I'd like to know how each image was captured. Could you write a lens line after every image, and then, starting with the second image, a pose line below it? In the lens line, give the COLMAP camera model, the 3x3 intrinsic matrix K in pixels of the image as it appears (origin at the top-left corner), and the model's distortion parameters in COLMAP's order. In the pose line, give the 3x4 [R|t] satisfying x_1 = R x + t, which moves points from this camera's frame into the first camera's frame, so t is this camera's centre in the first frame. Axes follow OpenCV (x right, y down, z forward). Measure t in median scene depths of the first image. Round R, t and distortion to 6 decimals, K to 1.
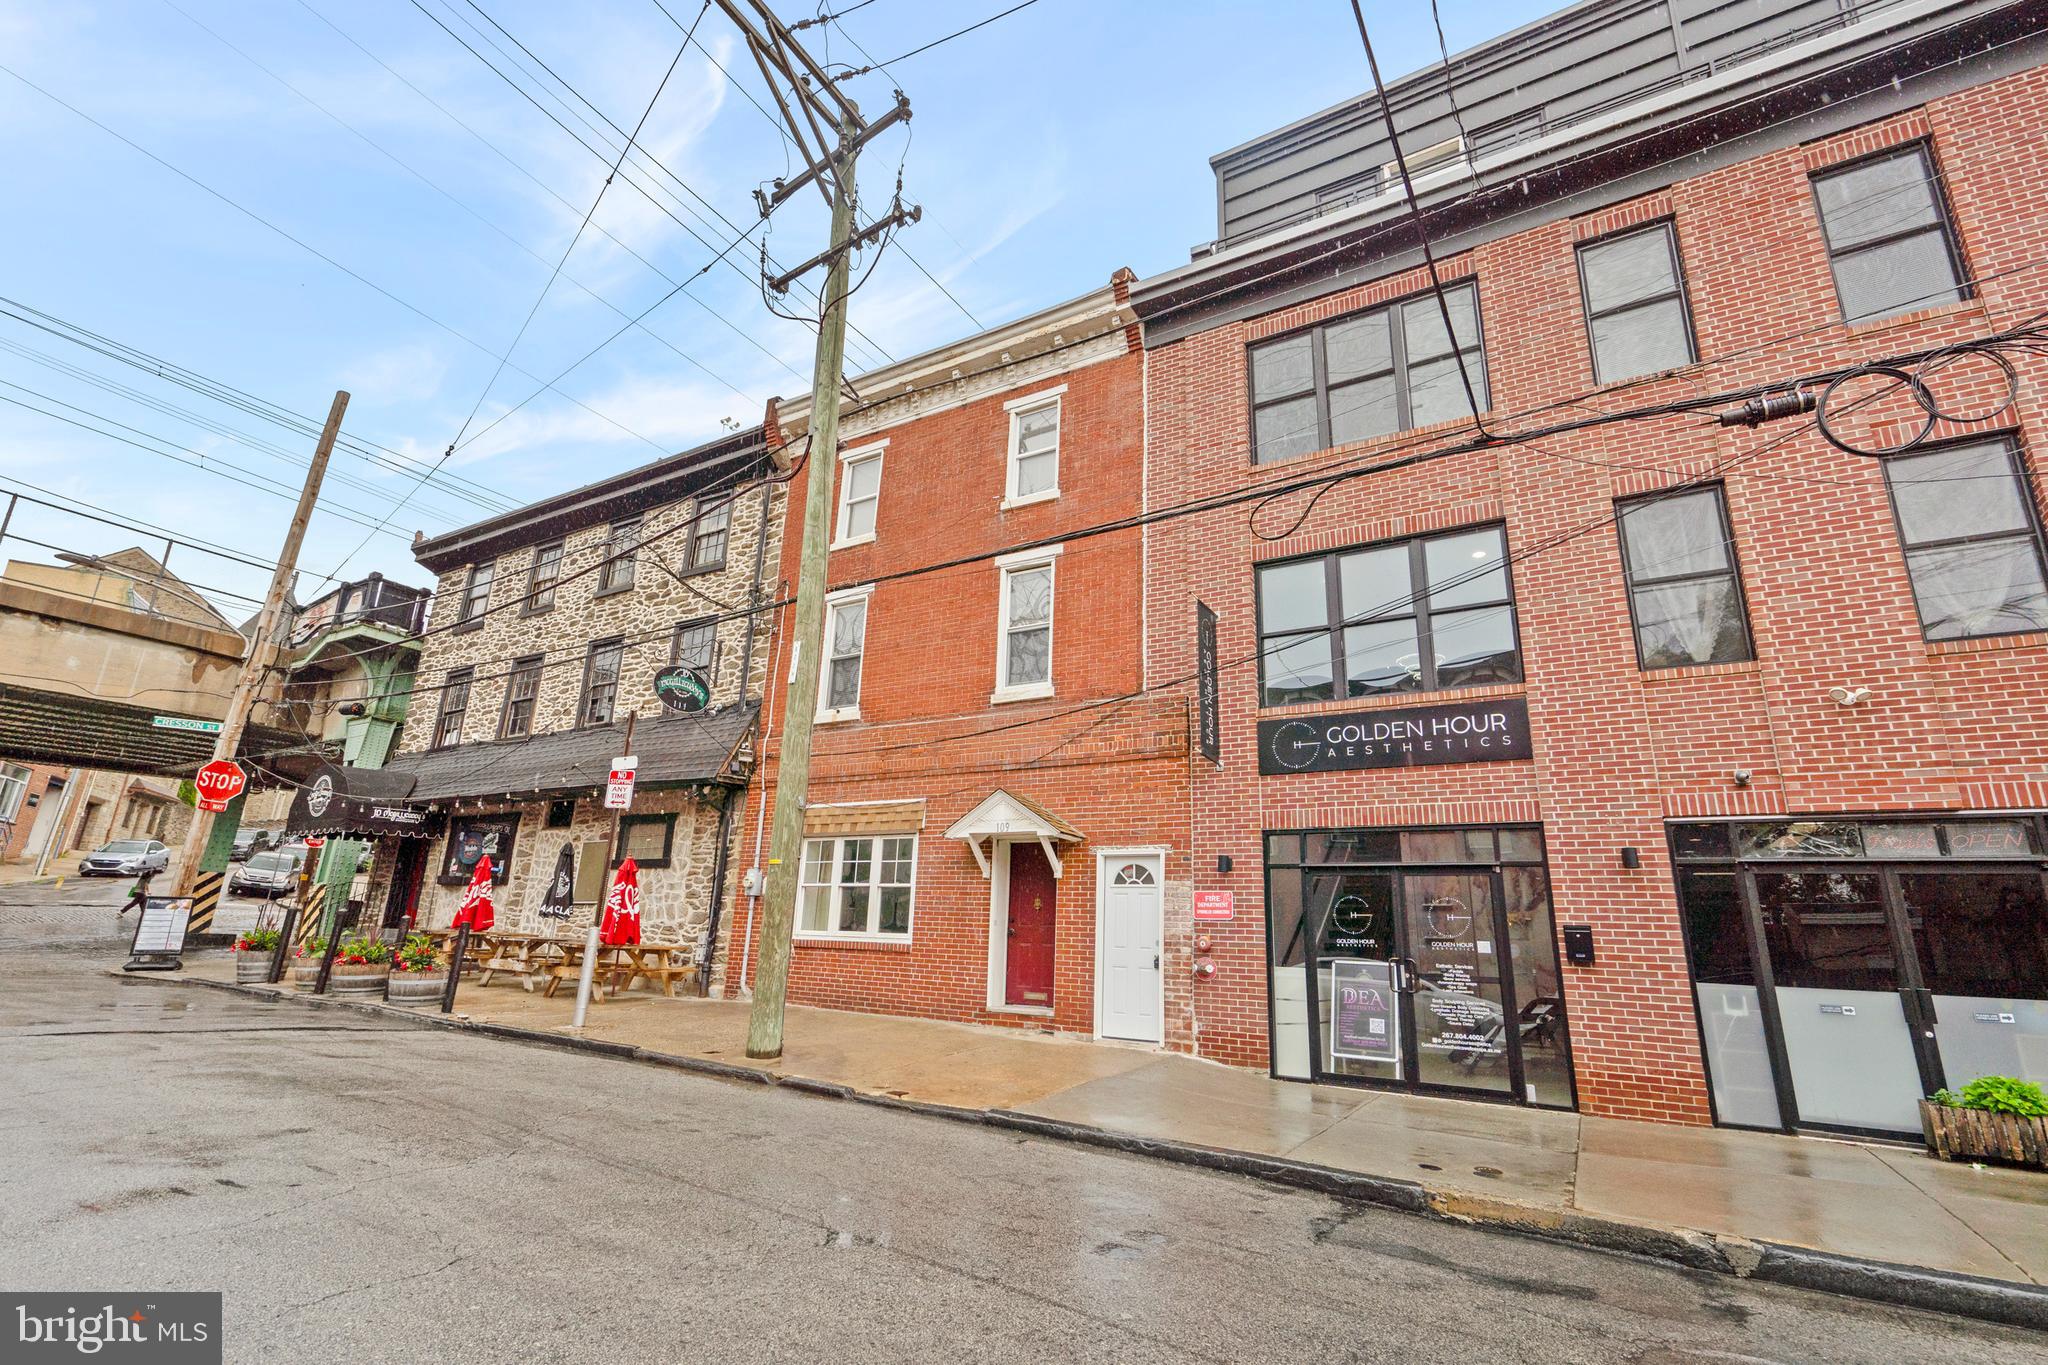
lens RADIAL K [[898.0, 0, 1024.0], [0, 898.0, 682.5], [0, 0, 1]] dist [-0.014521, 0.017127]
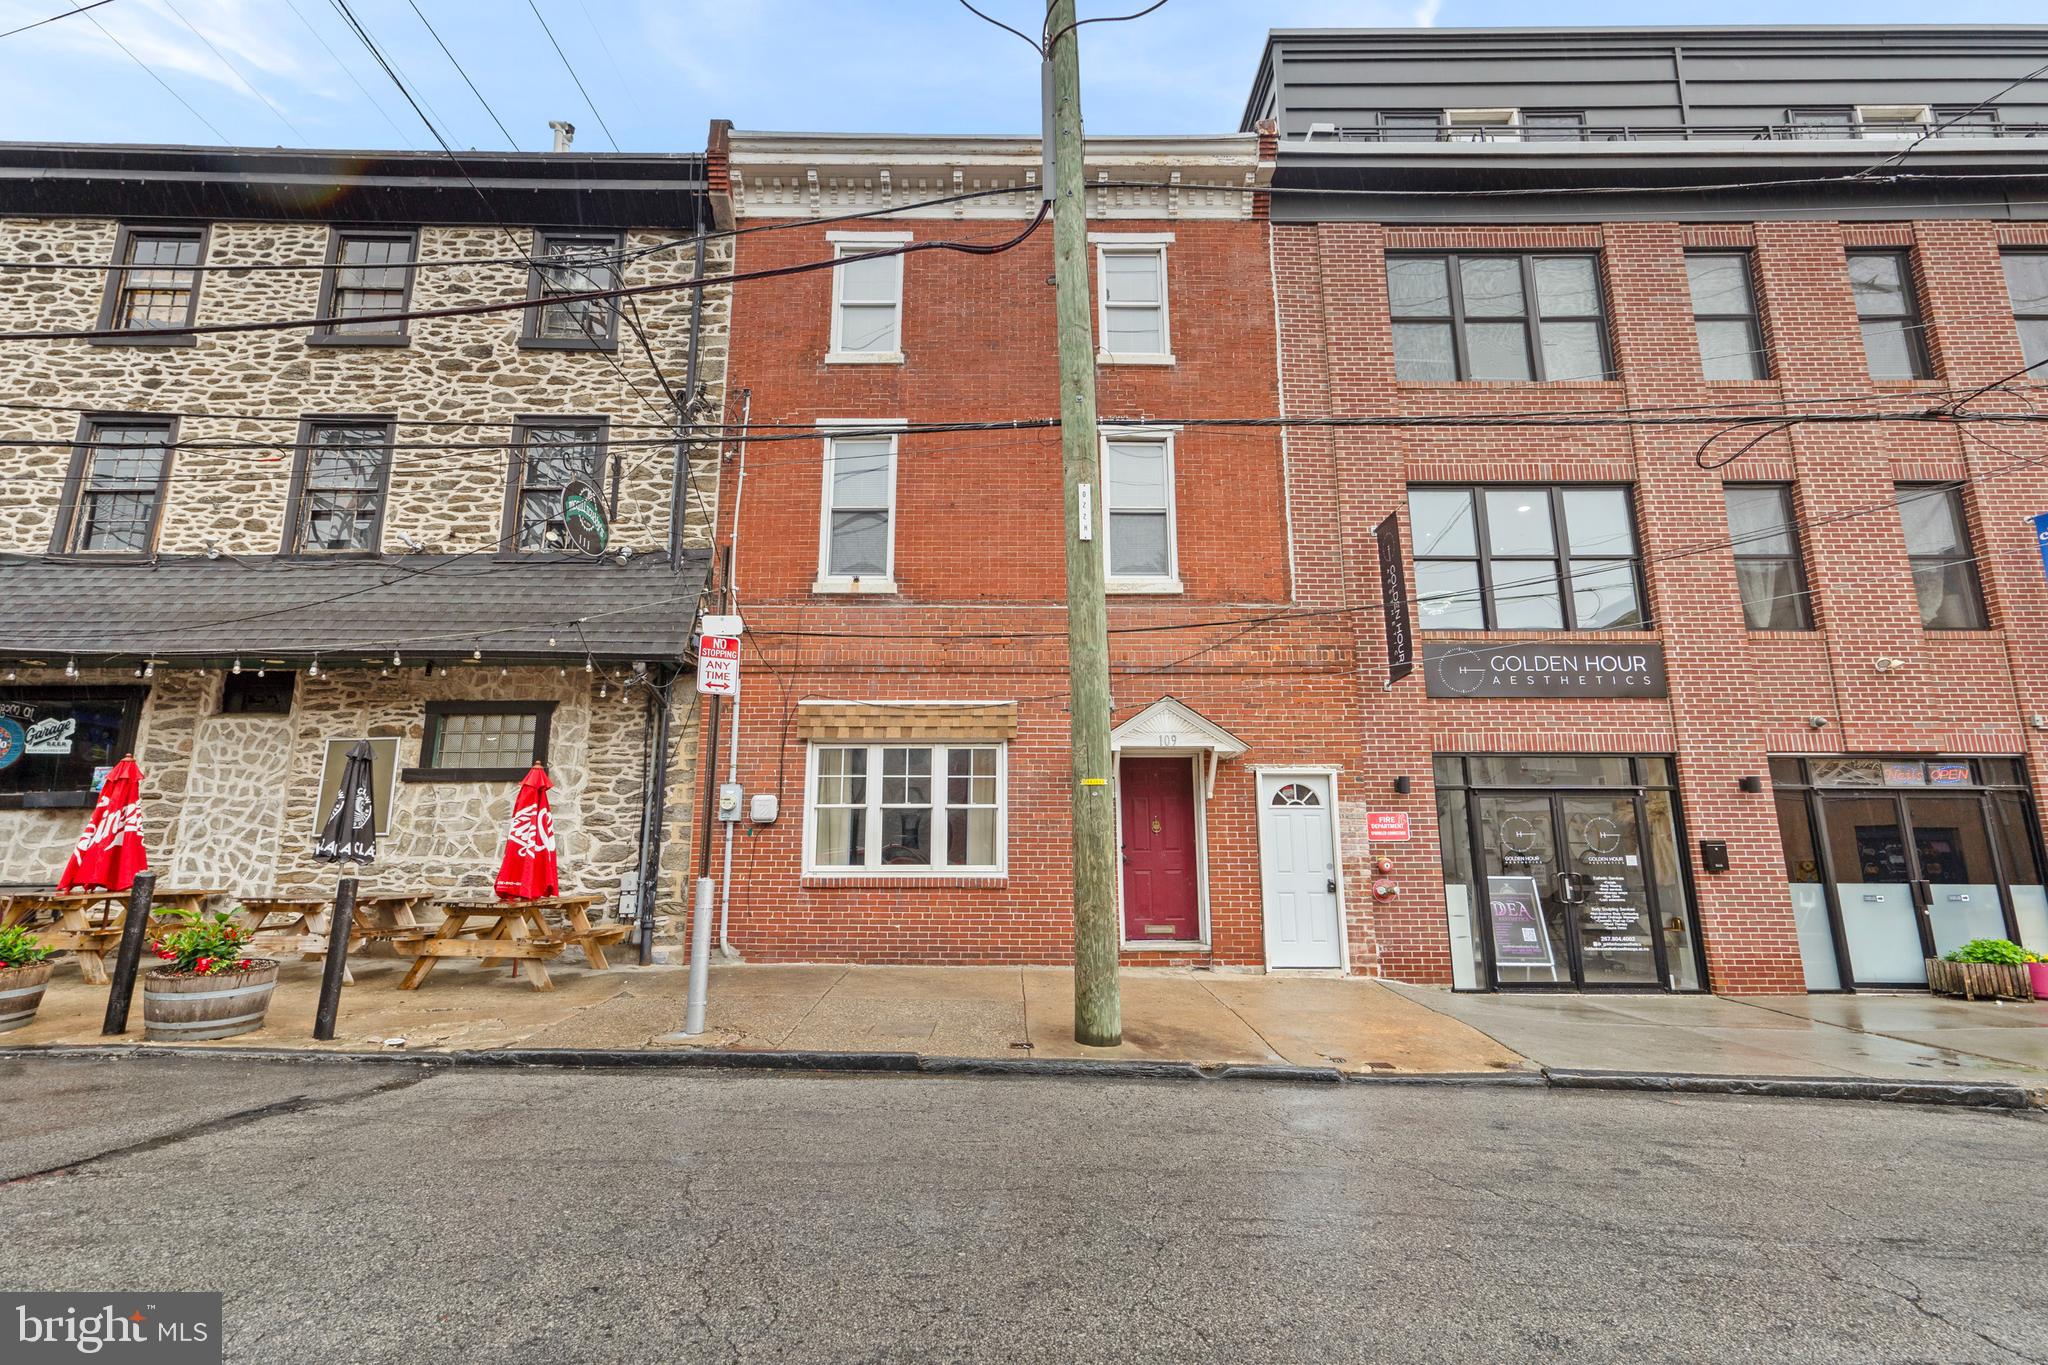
lens RADIAL K [[898.0, 0, 1024.0], [0, 898.0, 682.5], [0, 0, 1]] dist [-0.014521, 0.017127]
pose [[0.862483, 0.064581, 0.501948, -0.532313], [-0.111332, 0.991740, 0.063700, 0.062479], [-0.493688, -0.110823, 0.862549, 0.310818]]
